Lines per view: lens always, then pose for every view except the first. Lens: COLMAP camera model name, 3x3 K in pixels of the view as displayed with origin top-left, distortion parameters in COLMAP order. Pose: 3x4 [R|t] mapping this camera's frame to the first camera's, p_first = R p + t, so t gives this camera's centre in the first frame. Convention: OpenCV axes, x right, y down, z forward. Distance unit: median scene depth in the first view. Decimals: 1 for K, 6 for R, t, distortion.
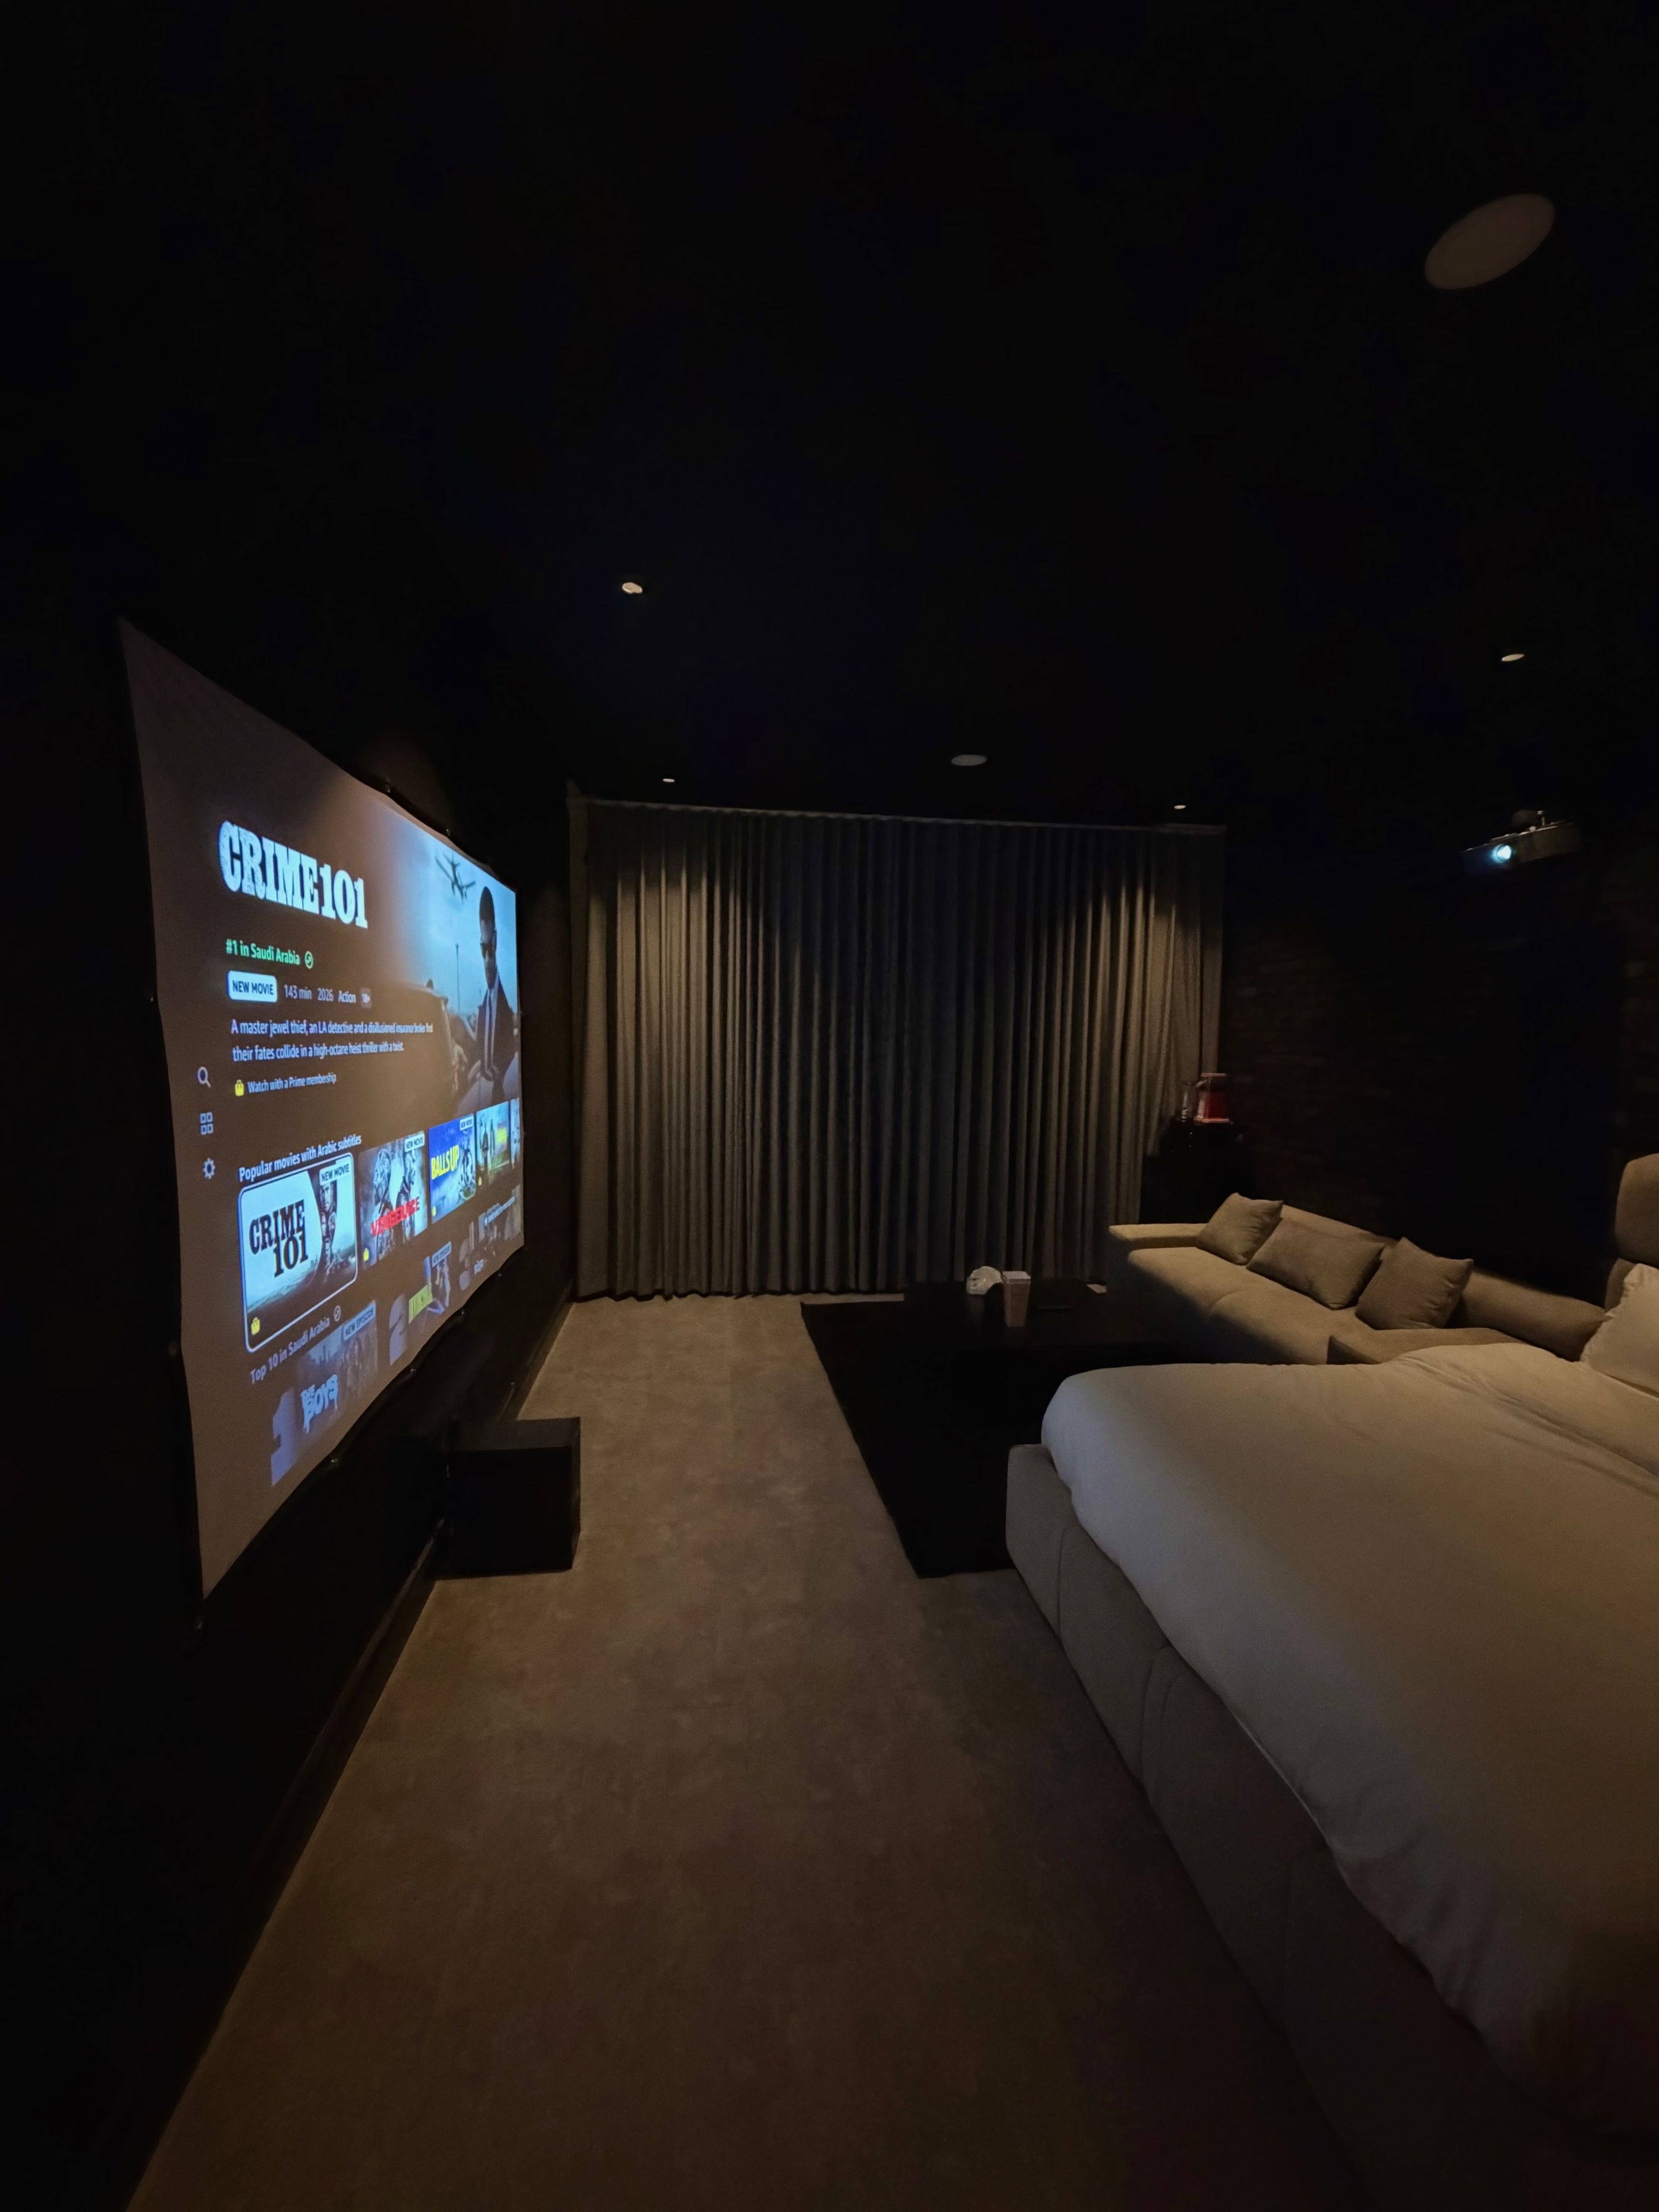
lens RADIAL K [[882.1, 0, 833.3], [0, 882.1, 1100.1], [0, 0, 1]] dist [-0.000033, -0.000173]
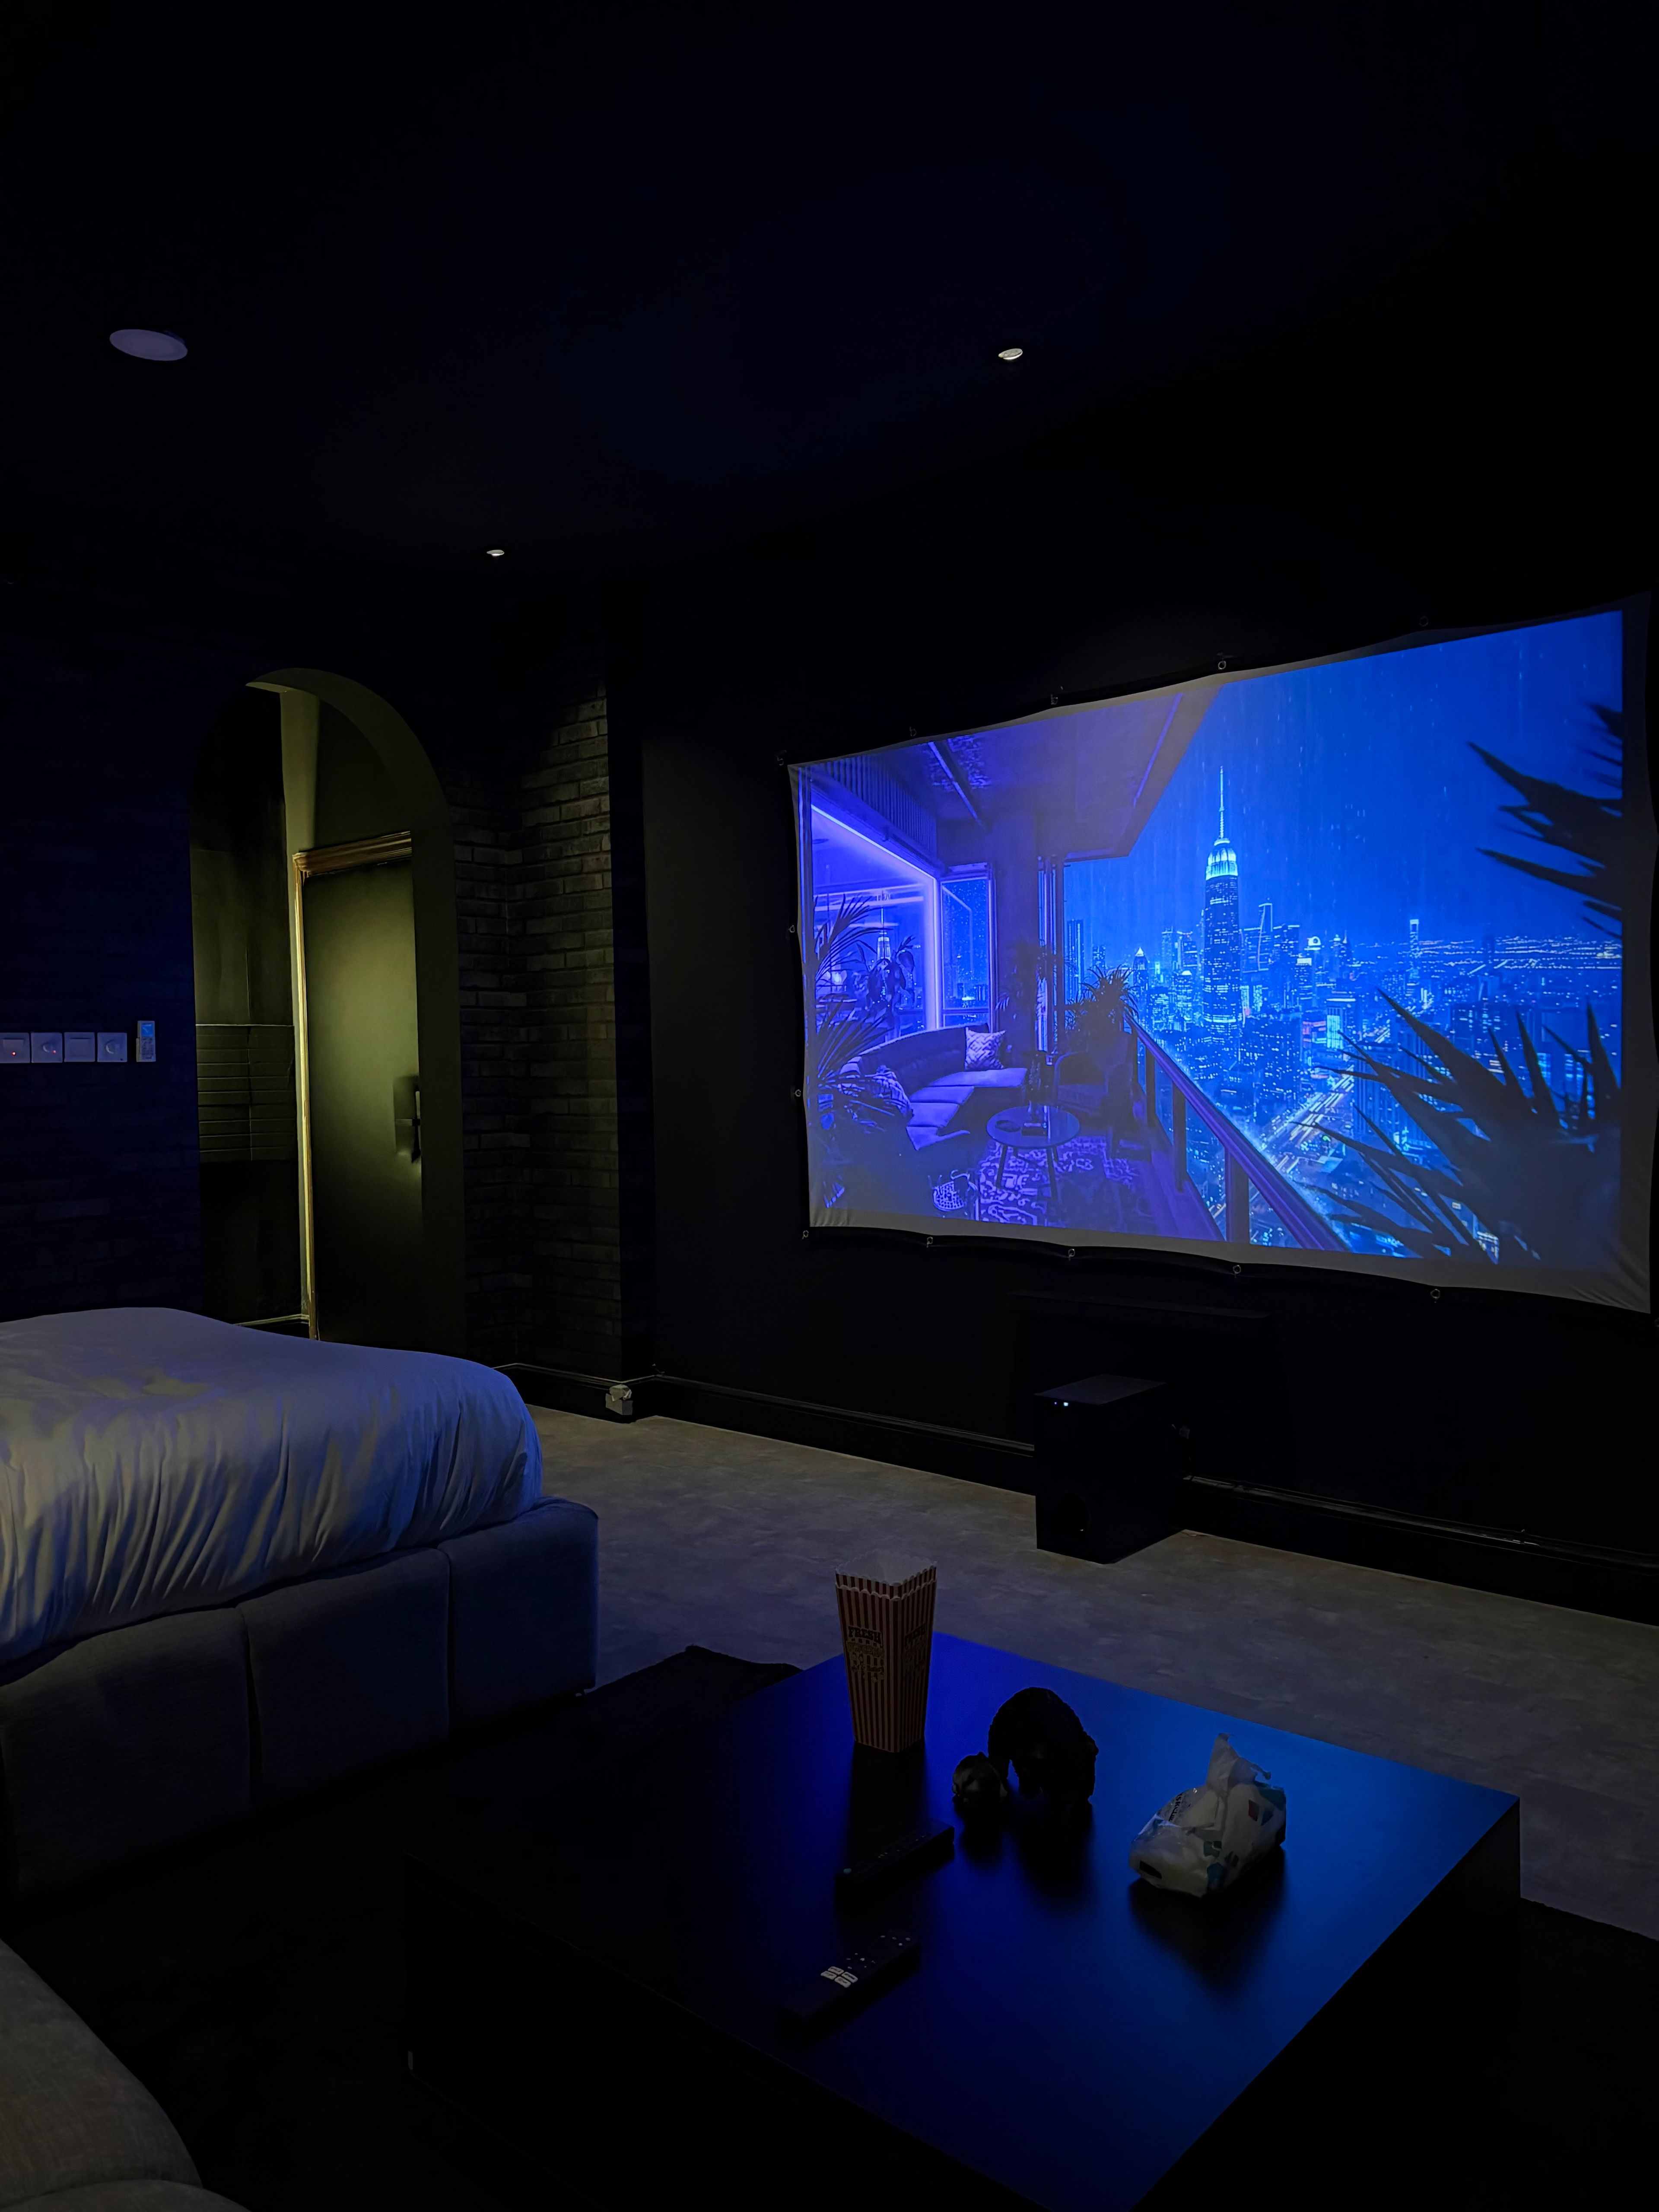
lens RADIAL K [[1527.2, 0, 828.5], [0, 1527.2, 1113.1], [0, 0, 1]] dist [0.179067, -0.355817]
pose [[-0.766322, 0.011151, -0.642360, 0.553621], [-0.054243, 0.995156, 0.081986, 0.007342], [0.640163, 0.097672, -0.762005, 1.361113]]
